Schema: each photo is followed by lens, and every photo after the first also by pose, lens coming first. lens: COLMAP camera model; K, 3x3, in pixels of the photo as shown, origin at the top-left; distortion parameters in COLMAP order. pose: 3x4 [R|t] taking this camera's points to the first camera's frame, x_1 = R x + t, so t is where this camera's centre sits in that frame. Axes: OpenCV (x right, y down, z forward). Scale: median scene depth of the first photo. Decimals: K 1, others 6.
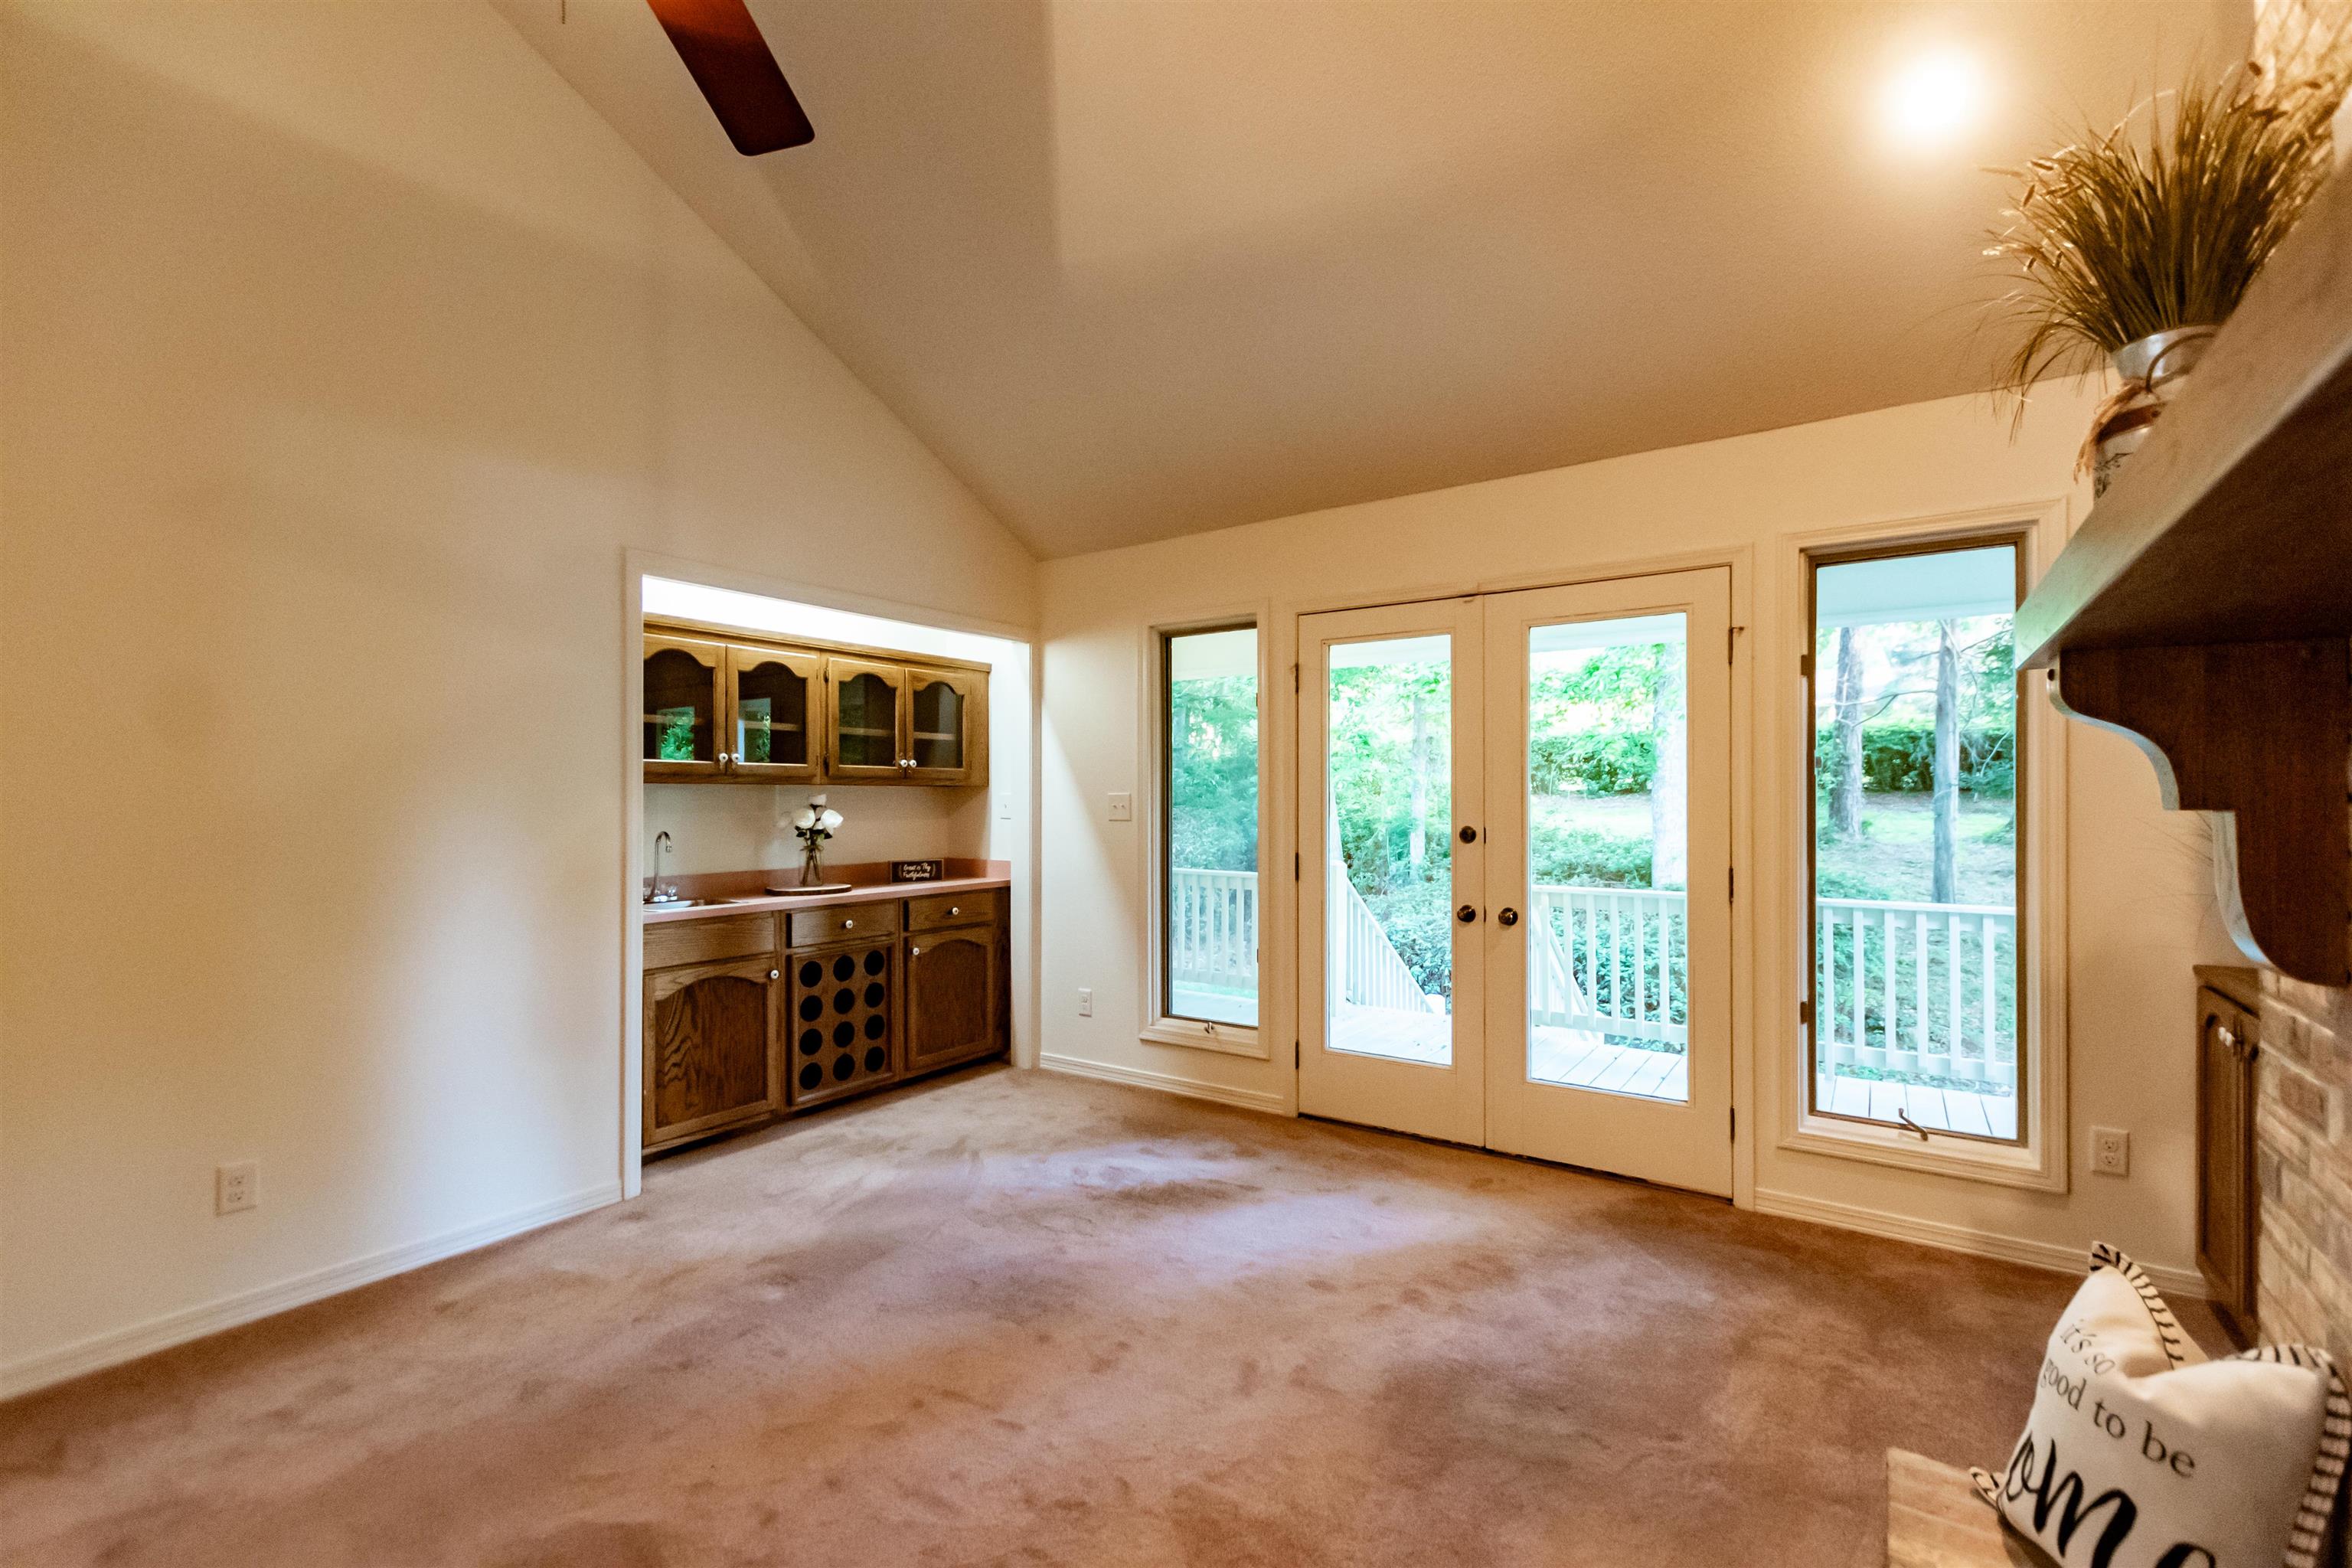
lens RADIAL K [[1012.1, 0, 1176.9], [0, 1012.1, 799.6], [0, 0, 1]] dist [0.009800, -0.005112]
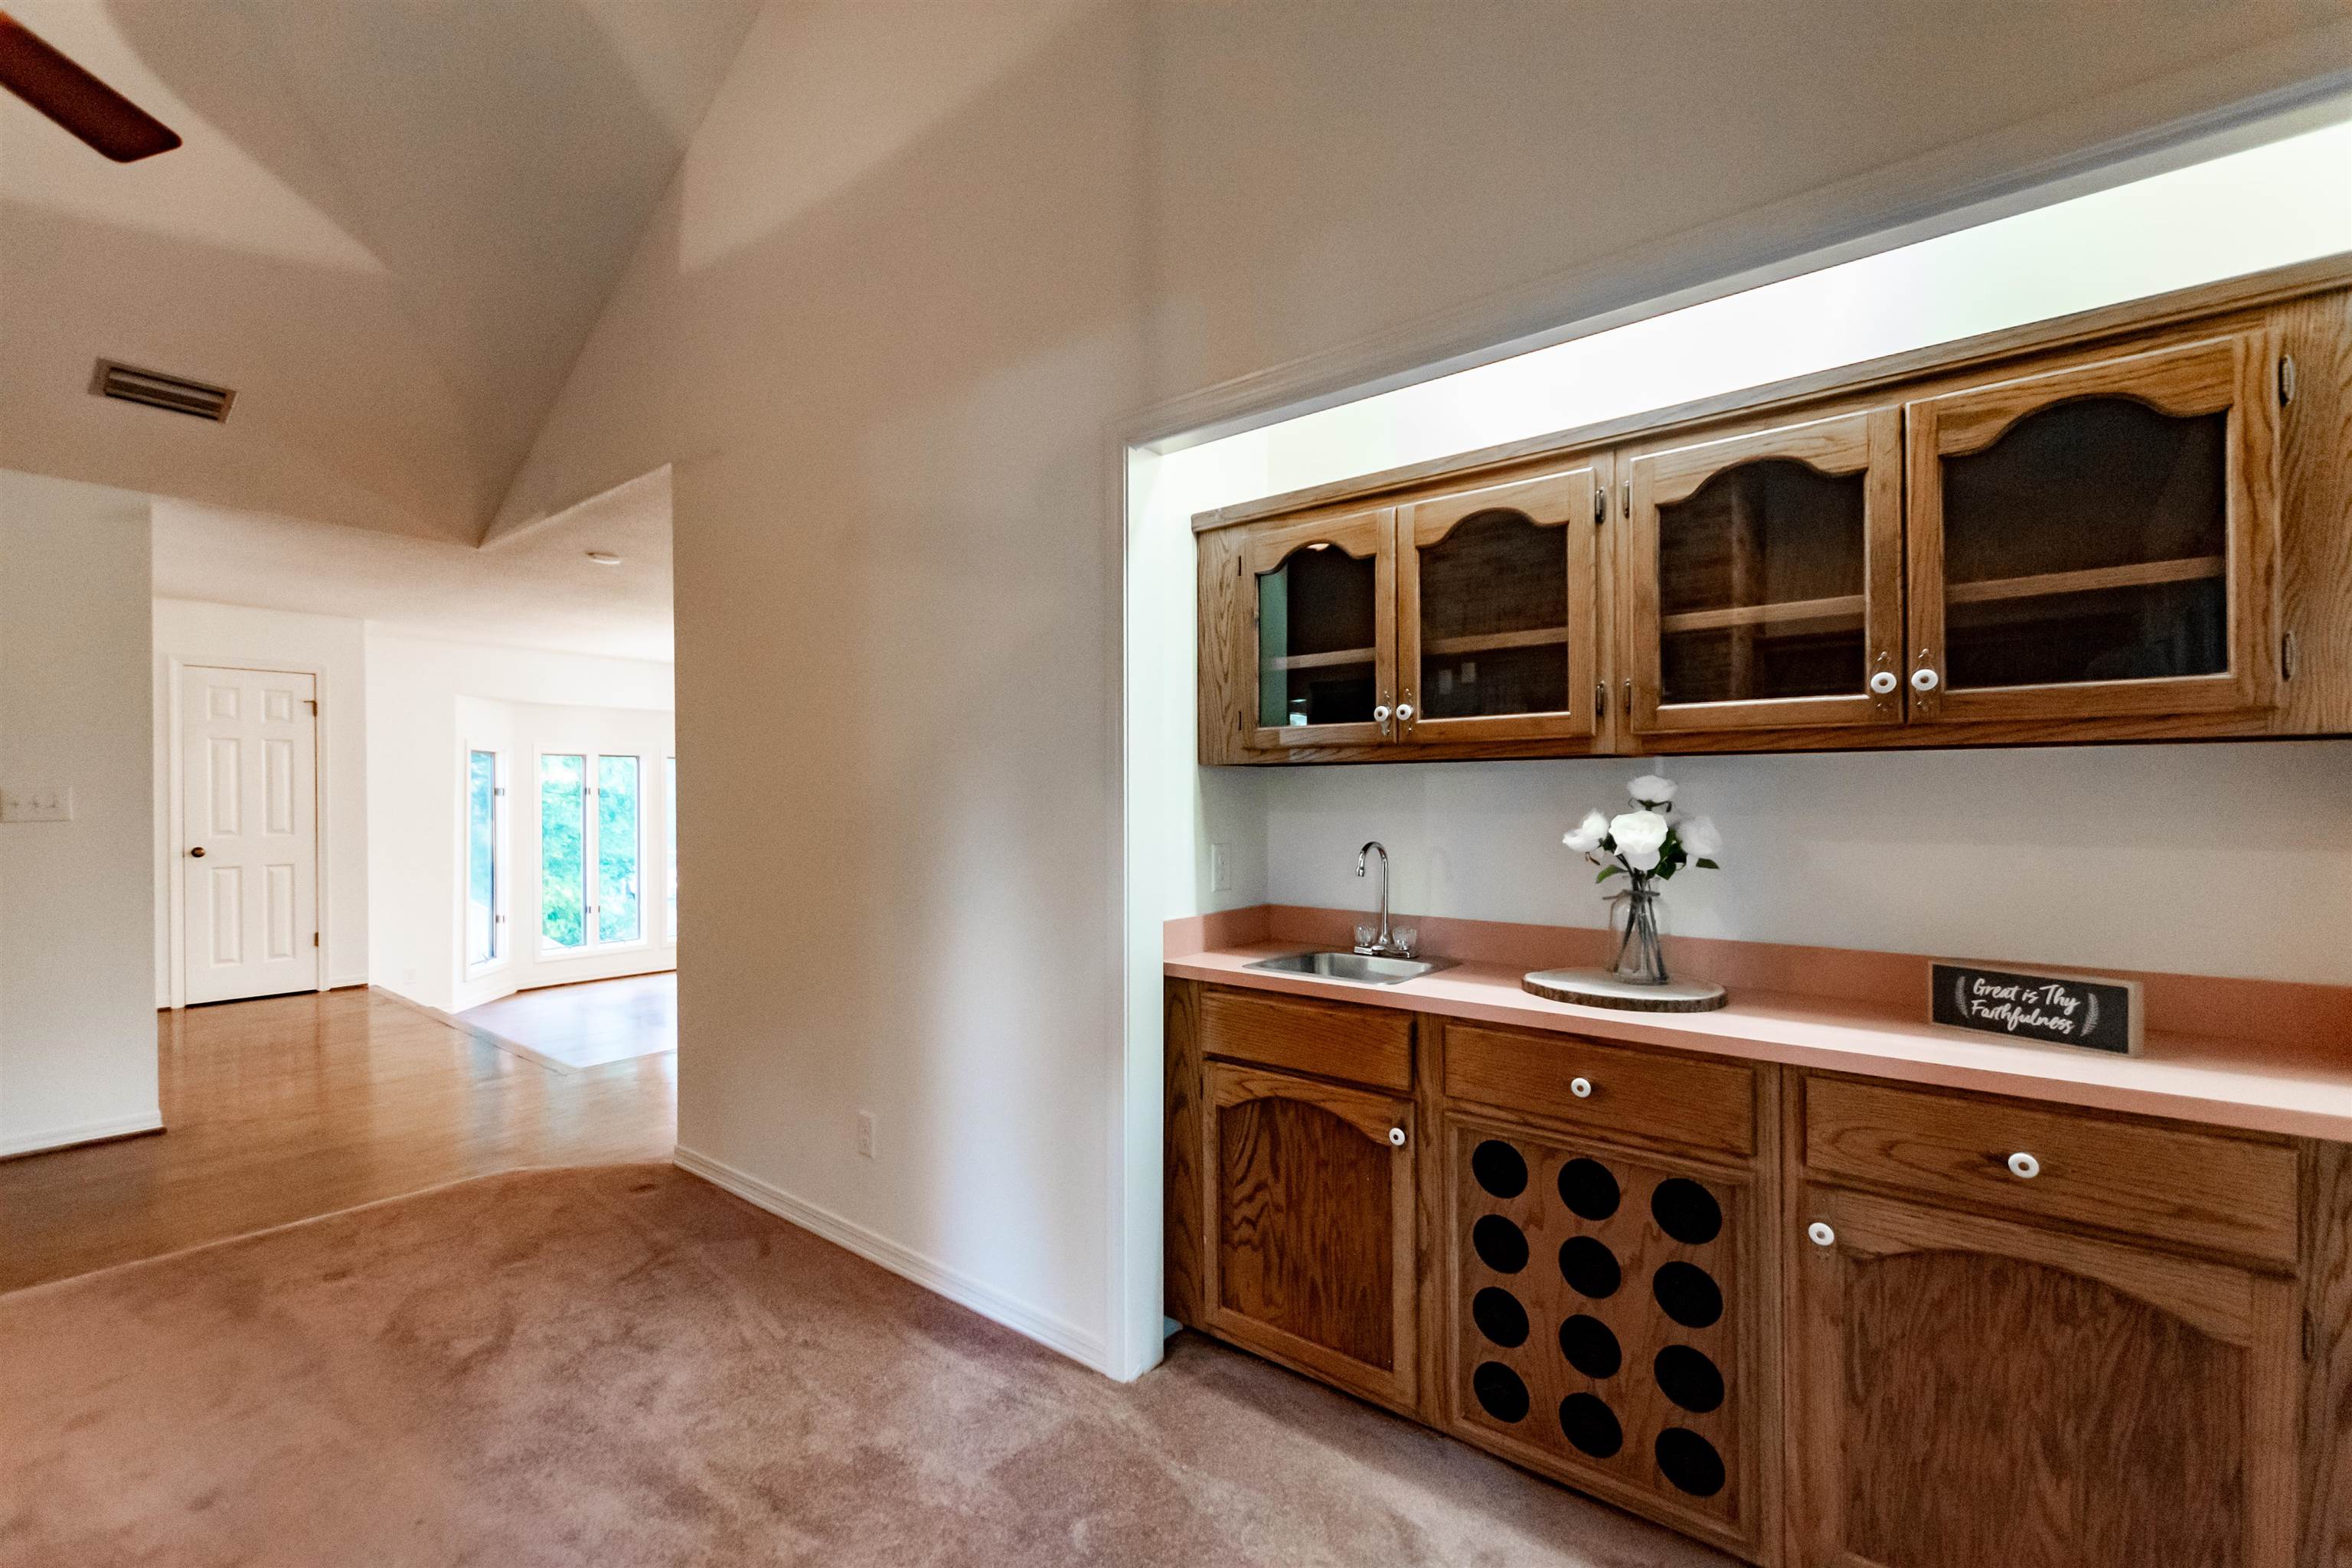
lens RADIAL K [[1012.1, 0, 1174.5], [0, 1012.1, 801.2], [0, 0, 1]] dist [0.009800, -0.005112]
pose [[-0.084432, 0.004584, -0.996419, 0.110652], [0.003820, 0.999984, 0.004276, 0.002821], [0.996422, -0.003446, -0.084448, 0.905997]]
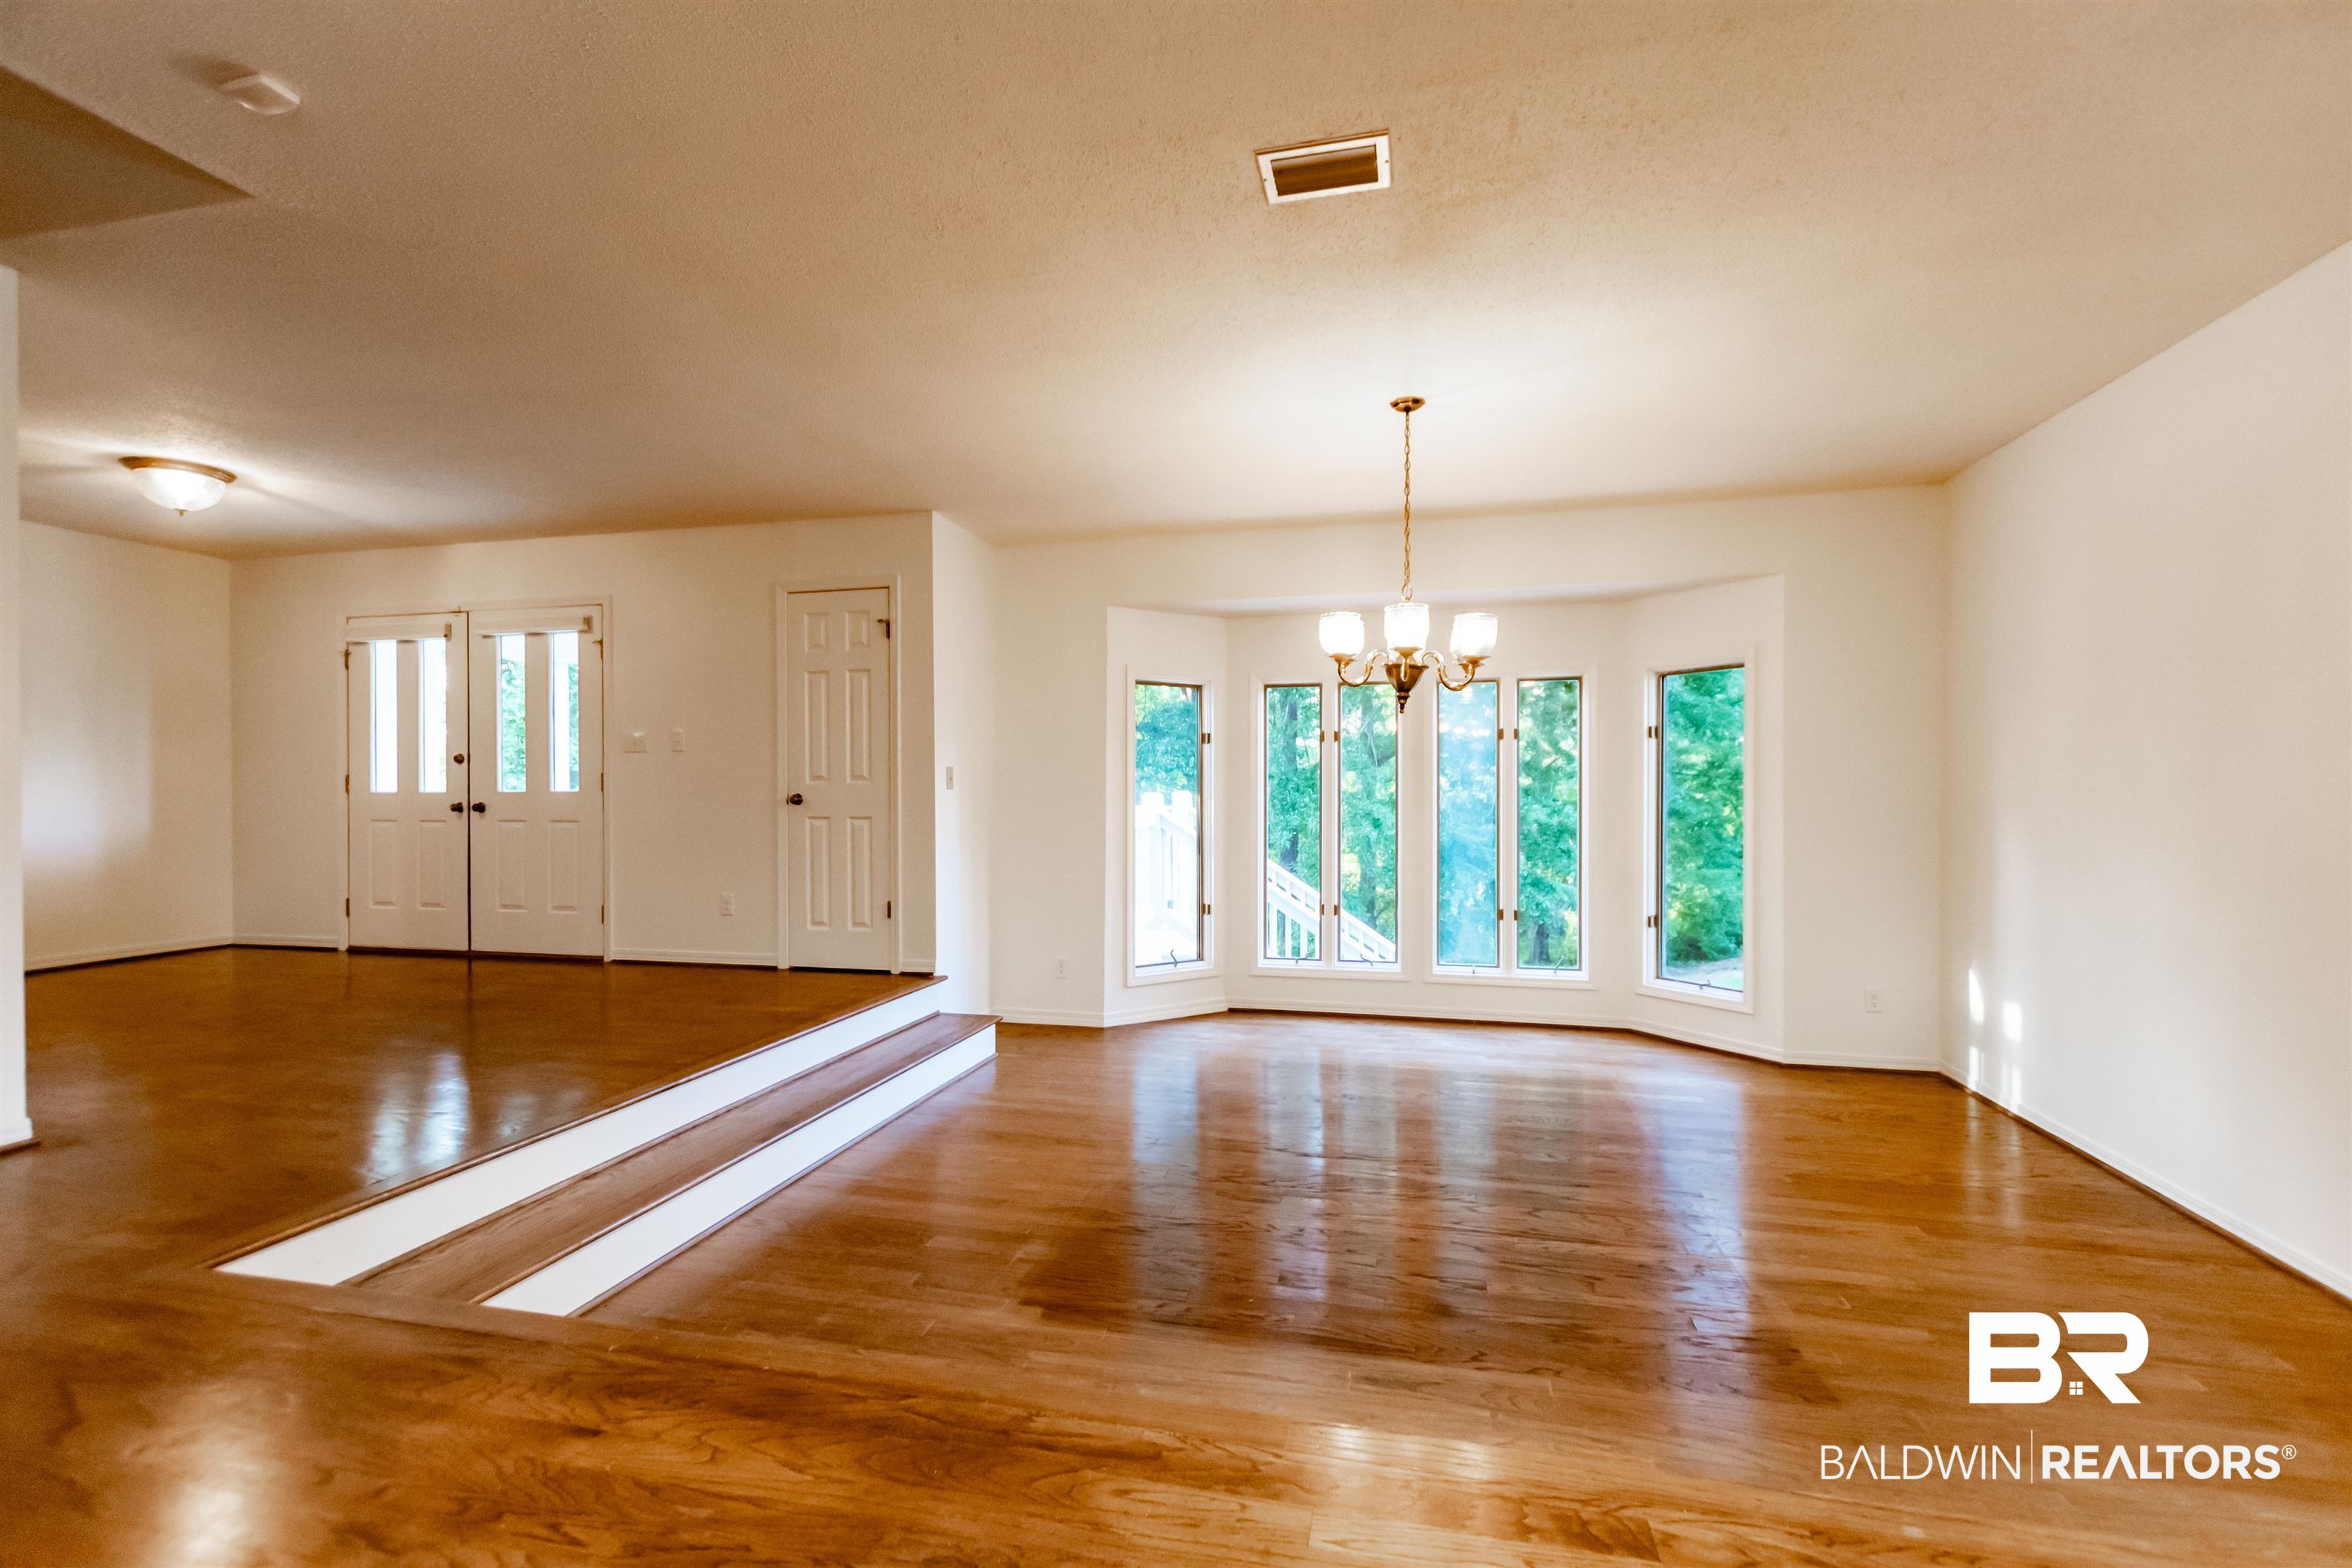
lens RADIAL K [[1012.1, 0, 1181.8], [0, 1012.1, 797.7], [0, 0, 1]] dist [0.009800, -0.005112]
pose [[-0.933179, 0.002983, -0.359399, -1.293233], [0.002183, 0.999994, 0.002634, 0.075779], [0.359405, 0.001674, -0.933180, 0.779657]]
